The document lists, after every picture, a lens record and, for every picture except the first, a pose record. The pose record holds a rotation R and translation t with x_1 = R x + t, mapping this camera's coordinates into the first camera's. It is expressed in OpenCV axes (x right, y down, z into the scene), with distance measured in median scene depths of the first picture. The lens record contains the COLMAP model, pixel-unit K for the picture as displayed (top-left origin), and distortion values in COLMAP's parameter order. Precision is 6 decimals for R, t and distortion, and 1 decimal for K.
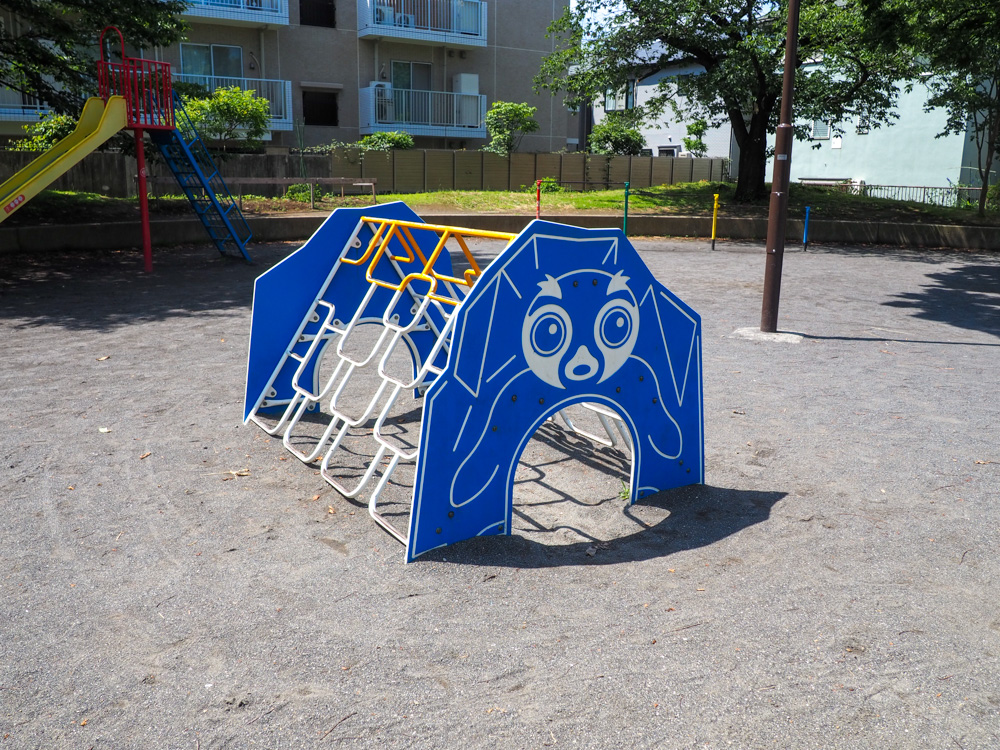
lens RADIAL K [[834.5, 0, 498.6], [0, 834.5, 374.7], [0, 0, 1]] dist [-0.044214, 0.011744]
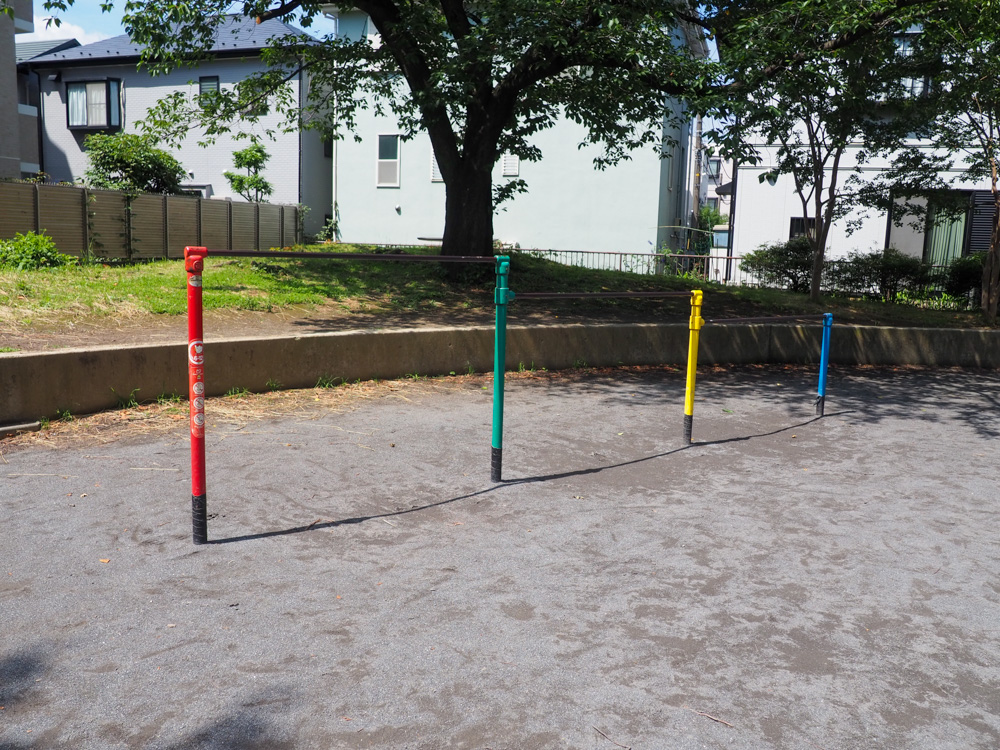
lens RADIAL K [[834.5, 0, 500.6], [0, 834.5, 373.9], [0, 0, 1]] dist [-0.044214, 0.011744]
pose [[0.784167, -0.086848, 0.614442, -0.014590], [0.126453, 0.991746, -0.021204, -0.102820], [-0.607529, 0.094326, 0.788677, 0.429968]]
